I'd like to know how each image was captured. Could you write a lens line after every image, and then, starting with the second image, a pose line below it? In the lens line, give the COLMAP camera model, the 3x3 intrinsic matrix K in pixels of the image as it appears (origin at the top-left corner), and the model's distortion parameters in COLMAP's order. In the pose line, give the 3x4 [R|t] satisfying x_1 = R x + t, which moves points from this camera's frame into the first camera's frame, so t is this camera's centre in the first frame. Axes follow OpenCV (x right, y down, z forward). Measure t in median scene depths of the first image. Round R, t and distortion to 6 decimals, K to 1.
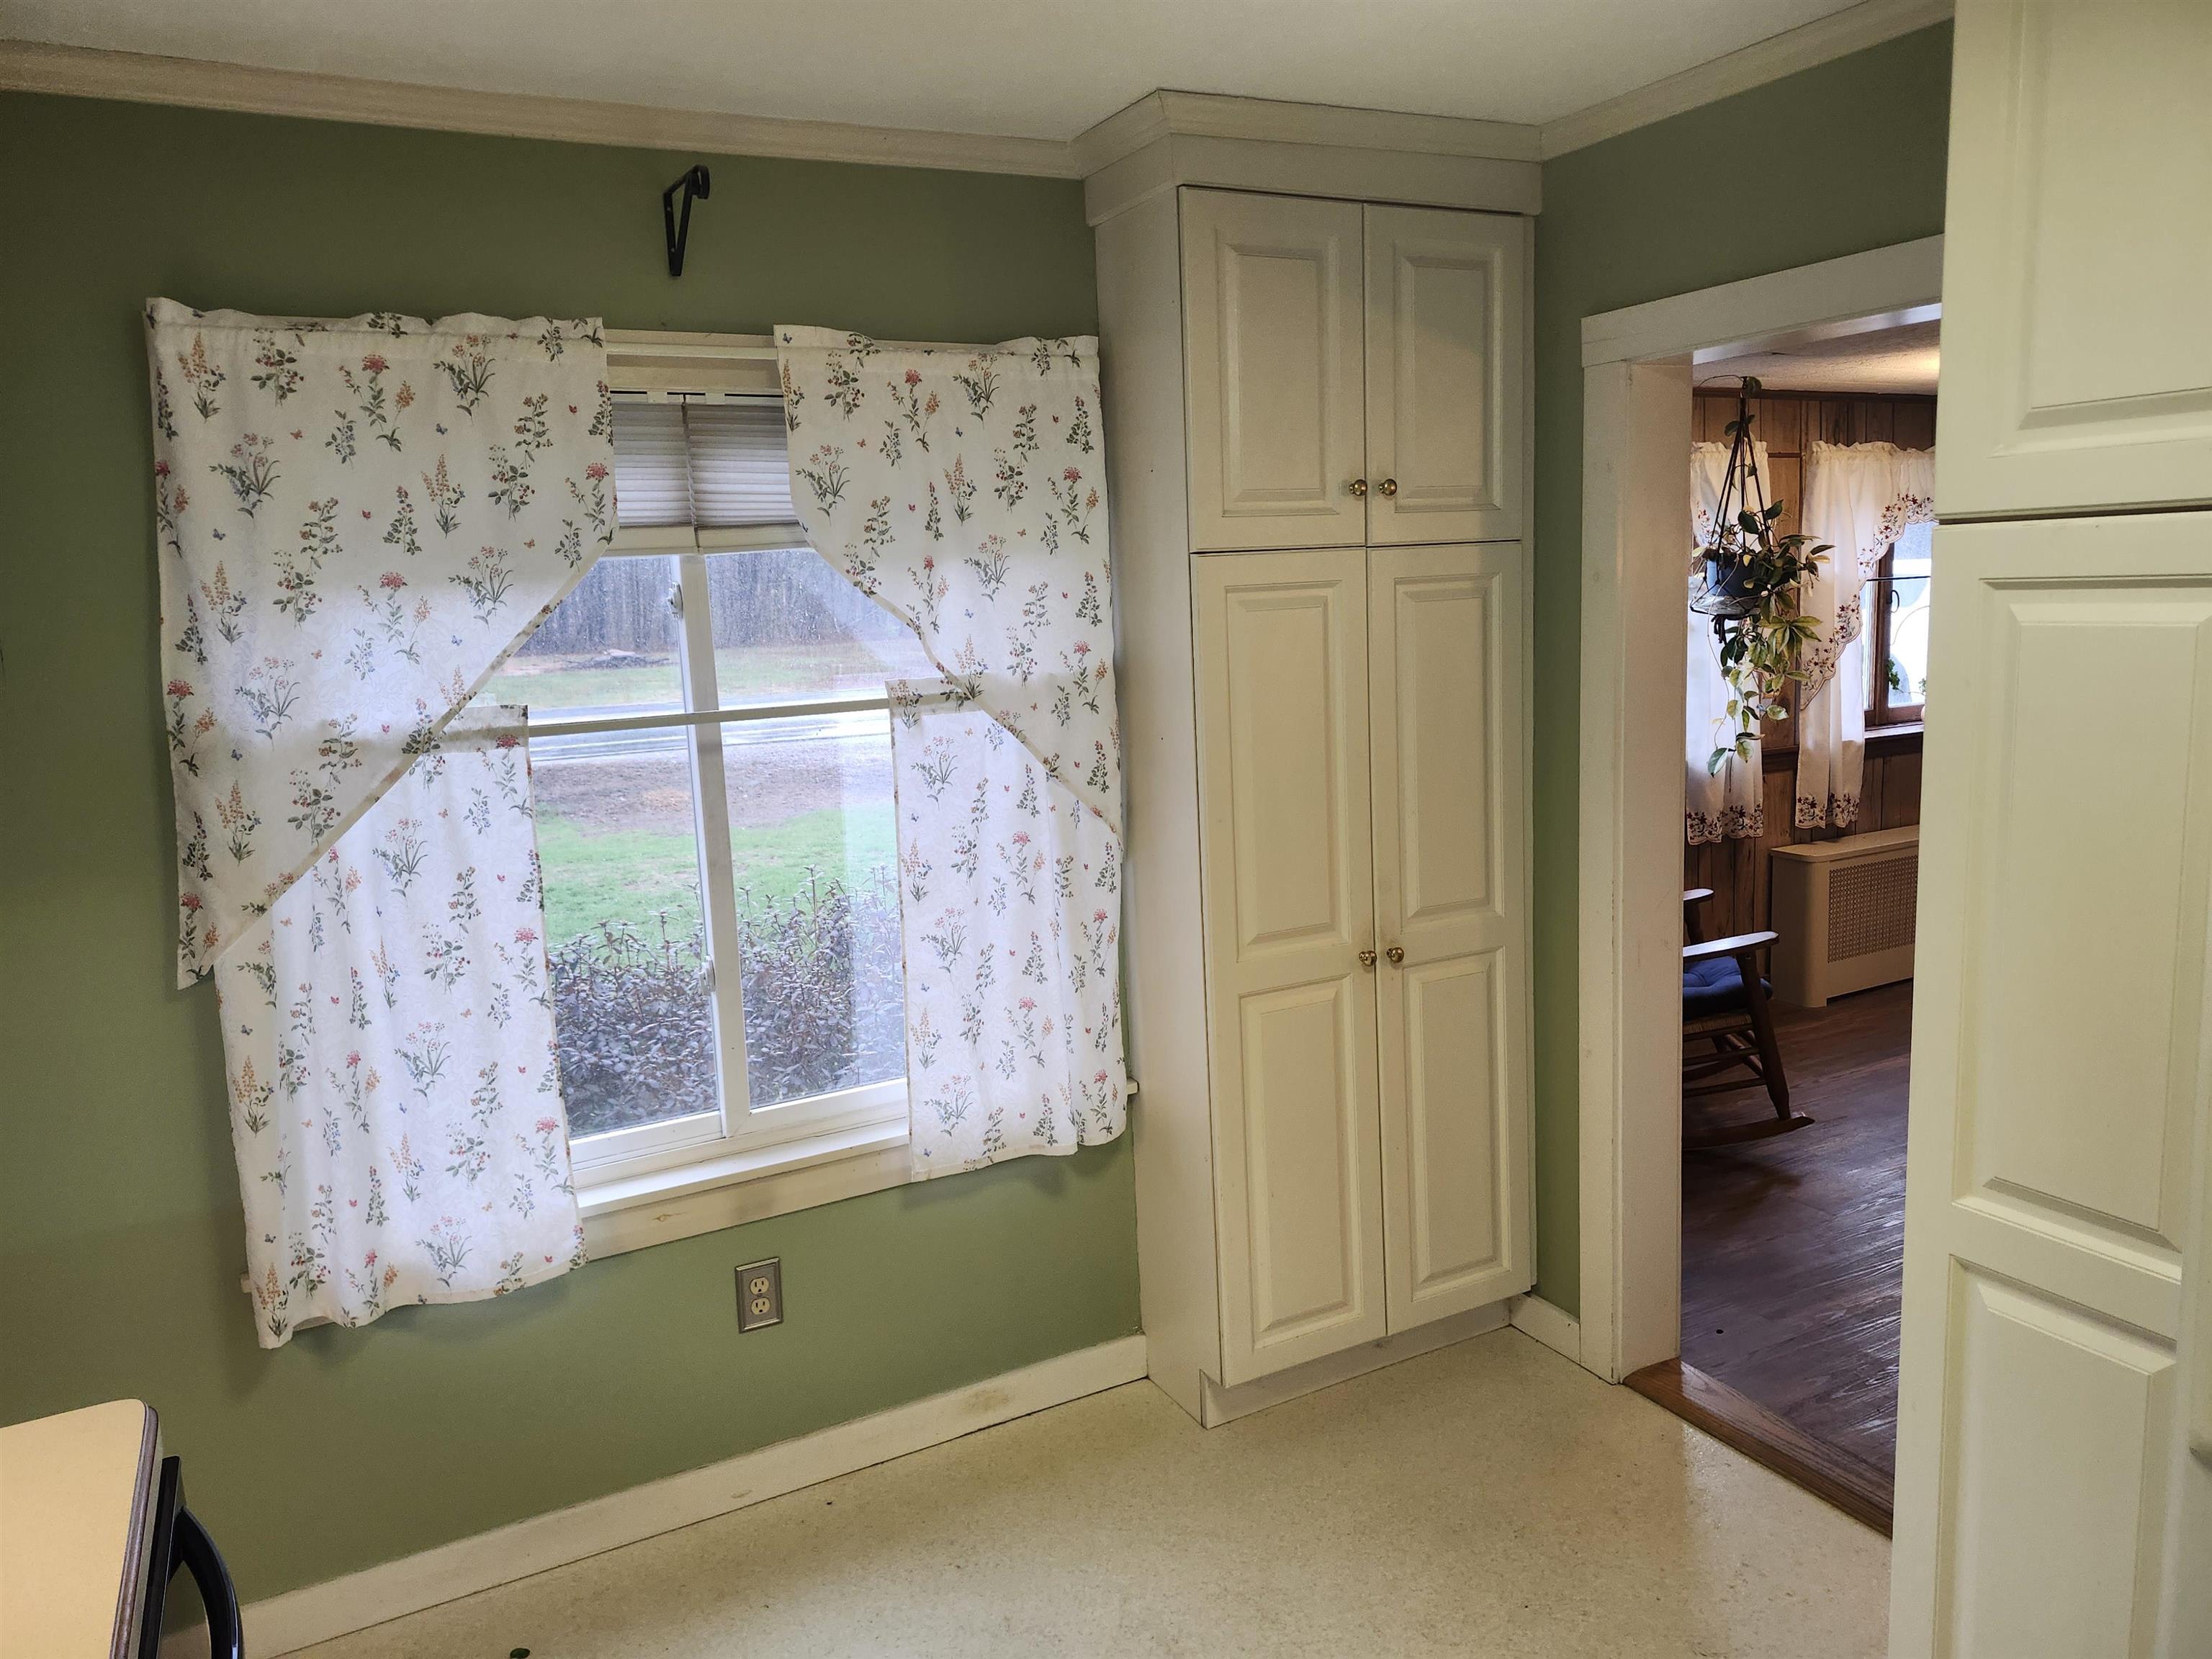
lens RADIAL K [[1543.9, 0, 1111.2], [0, 1543.9, 841.4], [0, 0, 1]] dist [0.060567, -0.066561]
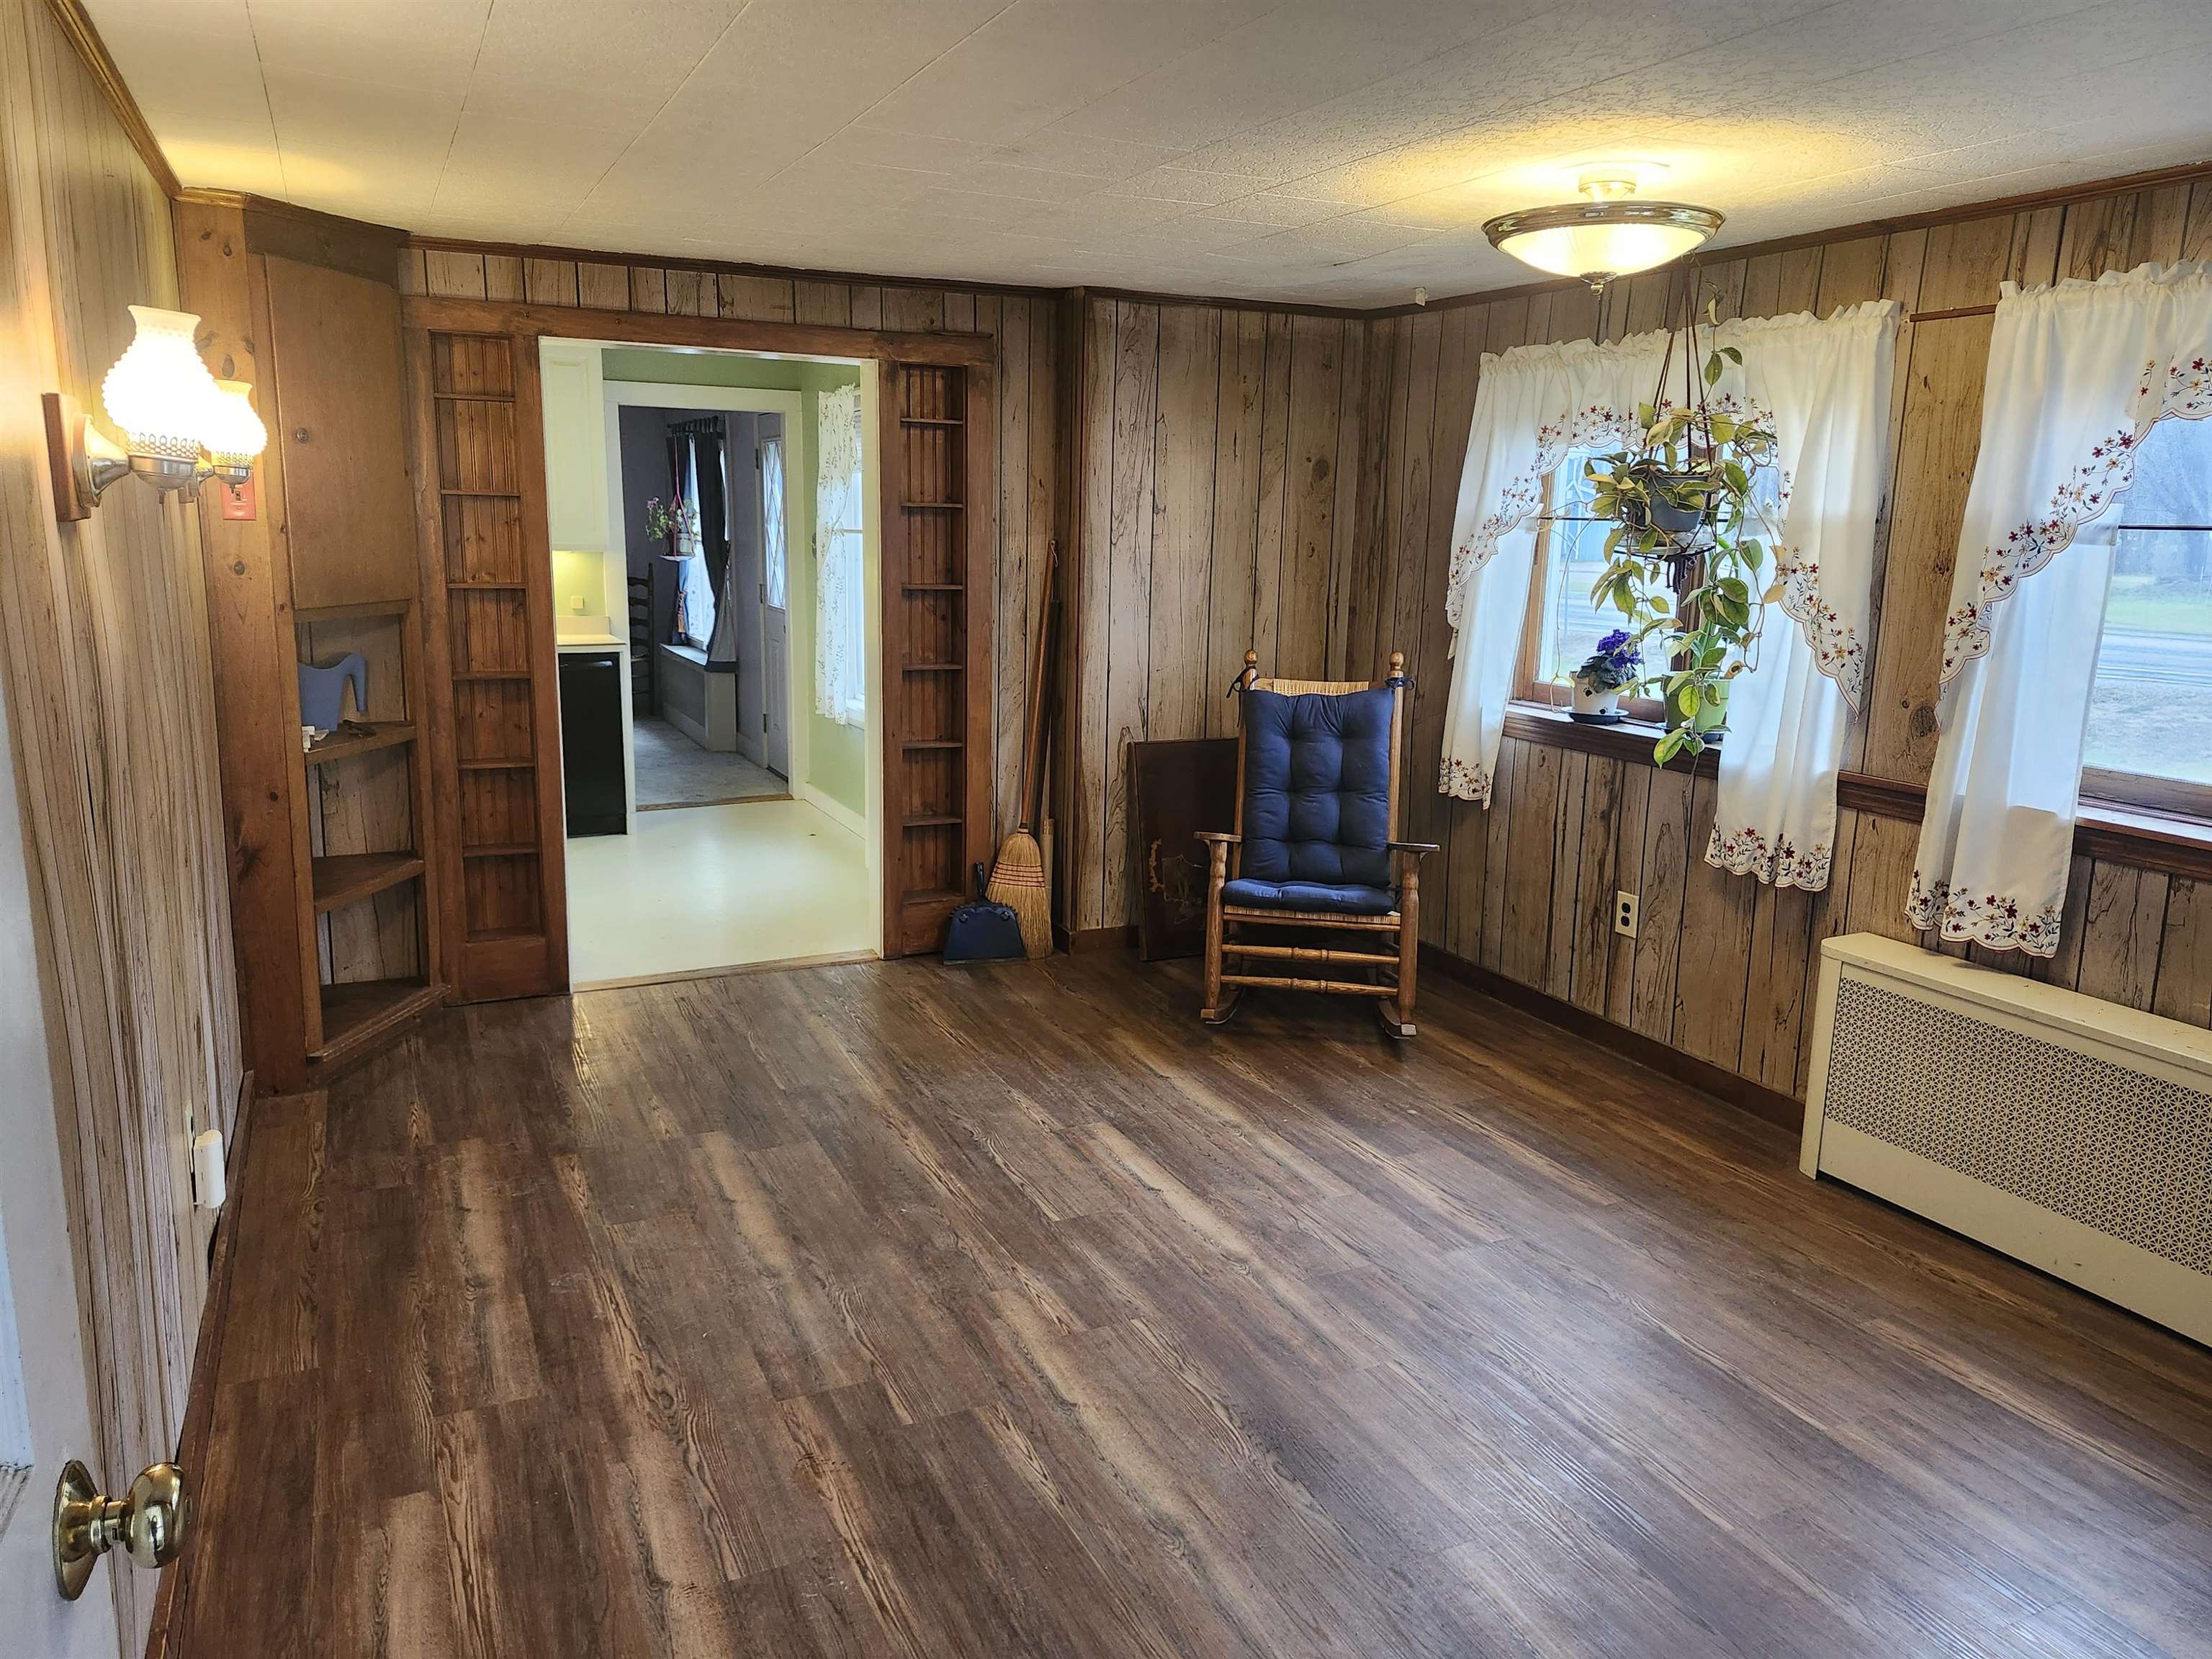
lens RADIAL K [[1543.9, 0, 1116.7], [0, 1543.9, 822.9], [0, 0, 1]] dist [0.060567, -0.066561]
pose [[-0.061640, 0.242853, -0.968103, 1.144625], [-0.169671, 0.953280, 0.249937, -0.158997], [0.983571, 0.179665, -0.017556, 0.749155]]
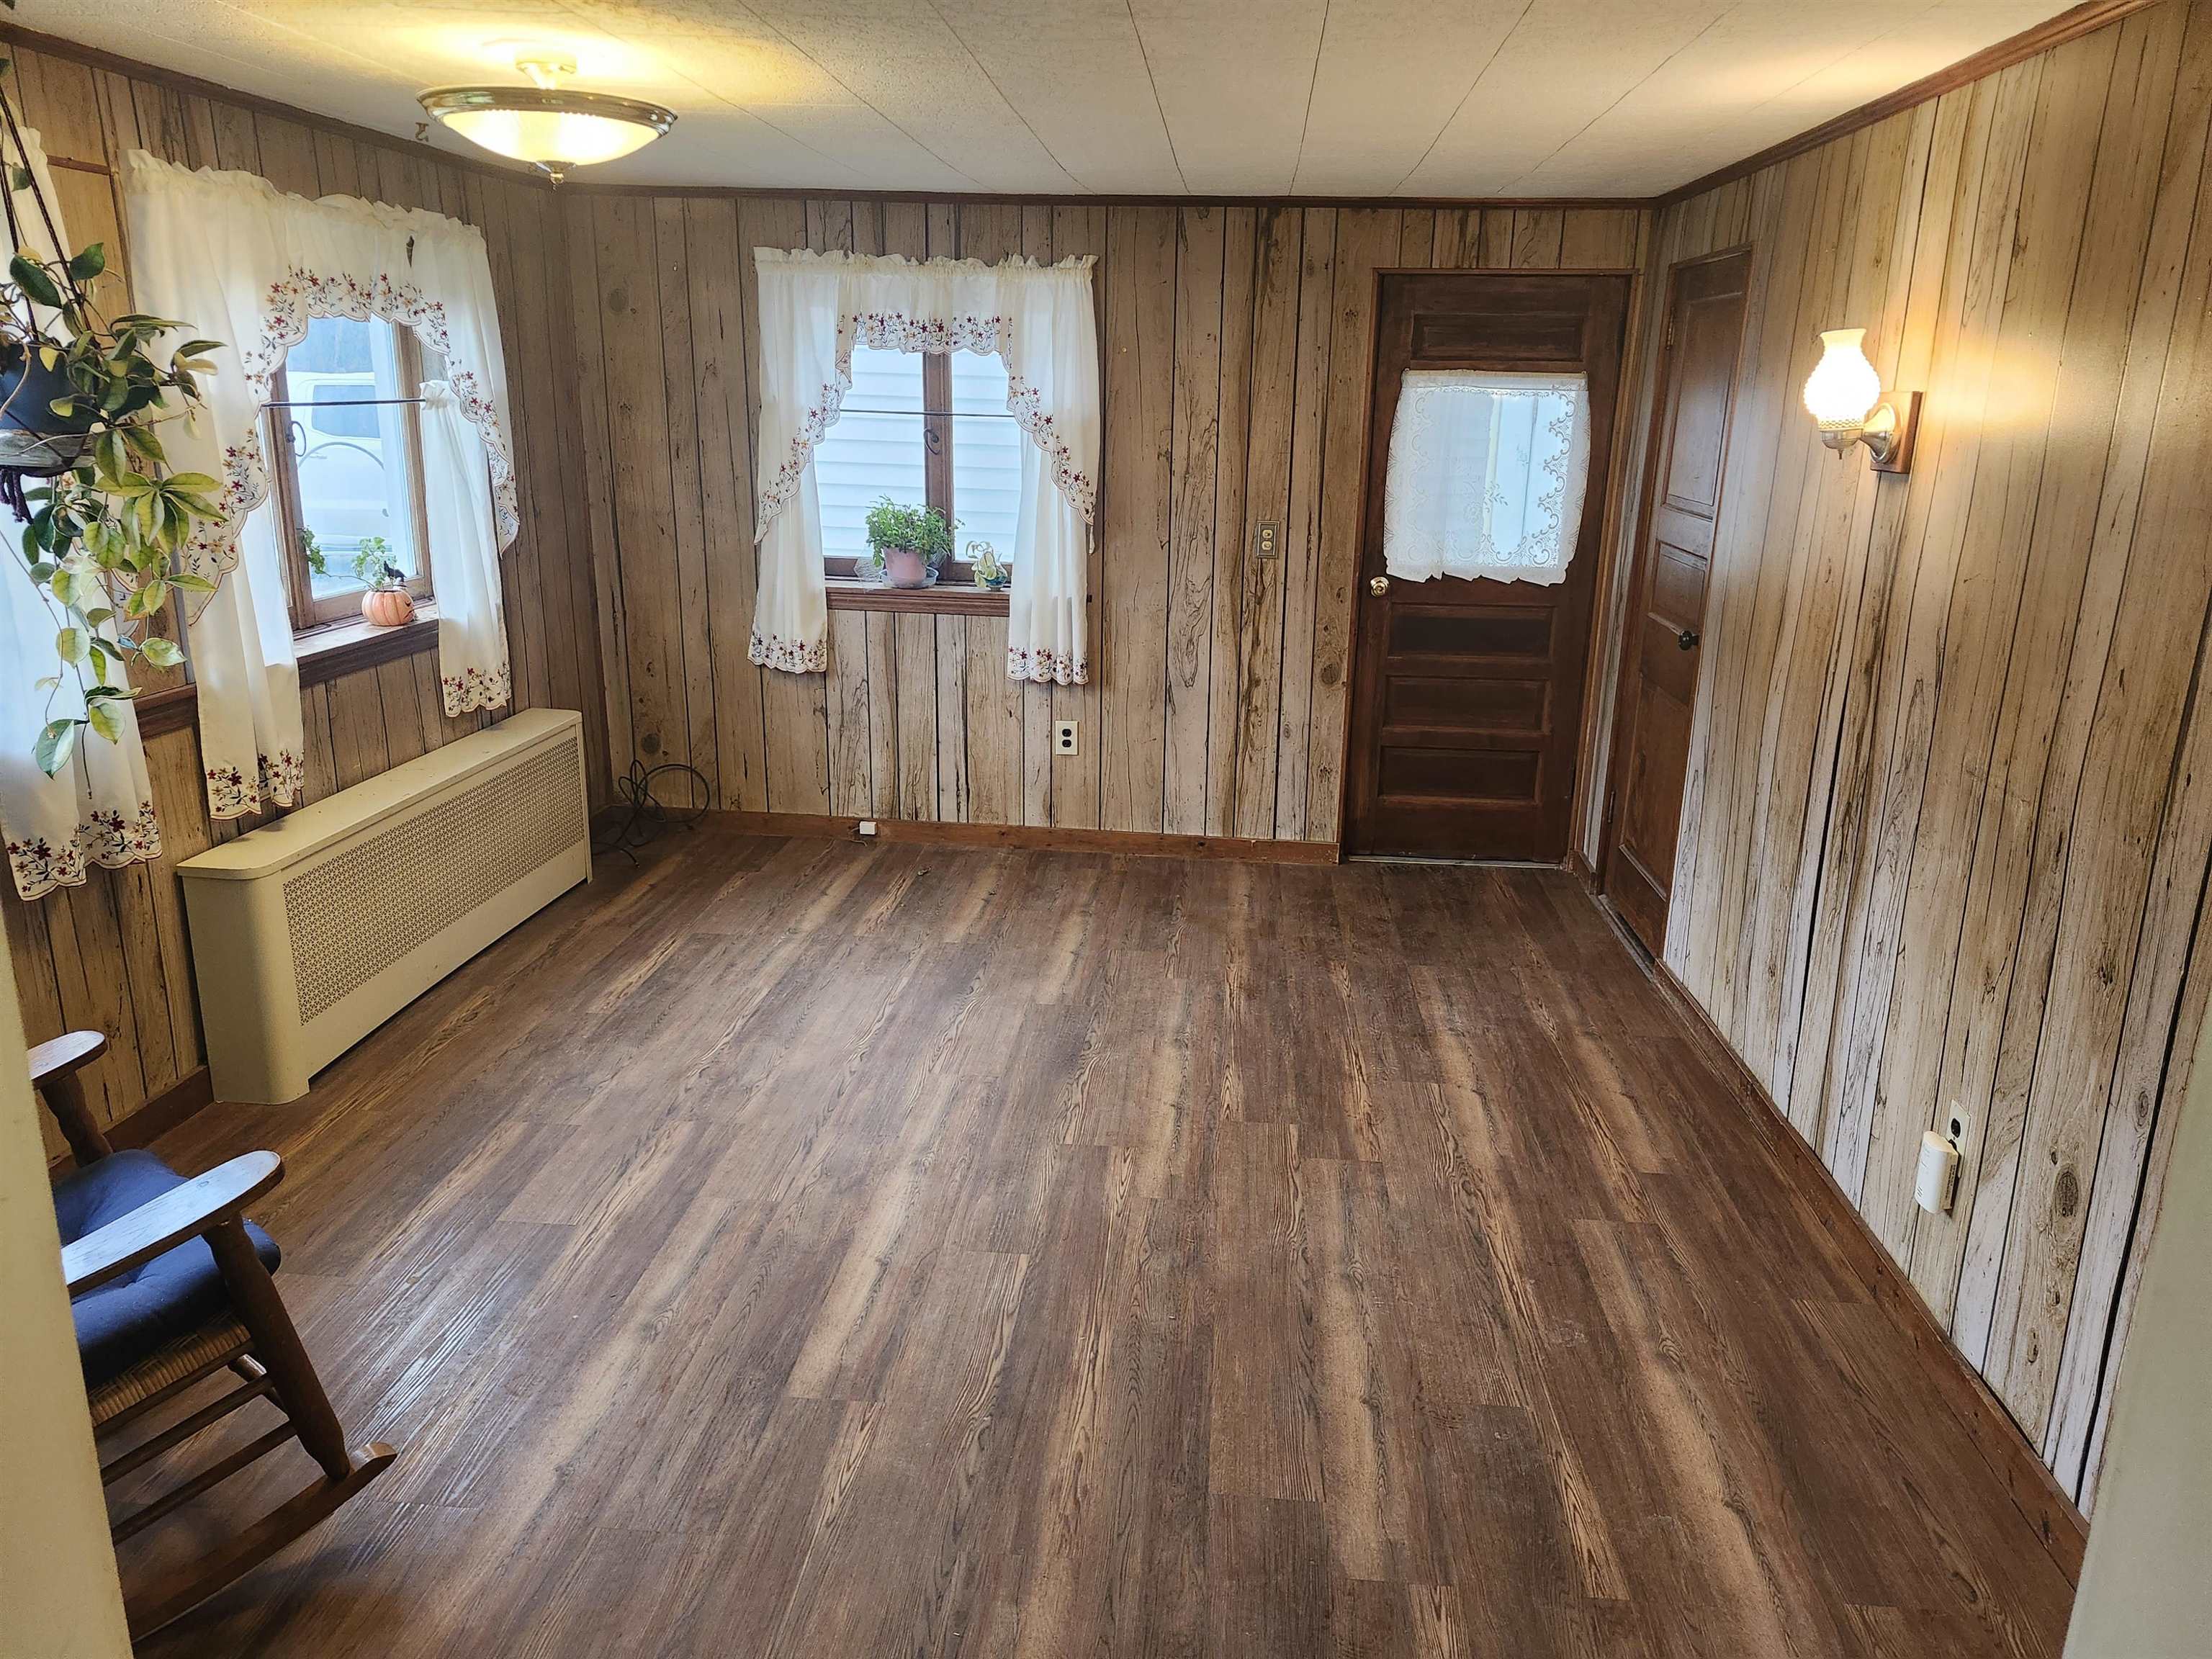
lens RADIAL K [[1543.9, 0, 1110.8], [0, 1543.9, 824.3], [0, 0, 1]] dist [0.060567, -0.066561]
pose [[0.555544, -0.170884, 0.813738, 0.151367], [0.082462, 0.985152, 0.150584, -0.075040], [-0.827388, -0.016553, 0.561387, 0.403015]]
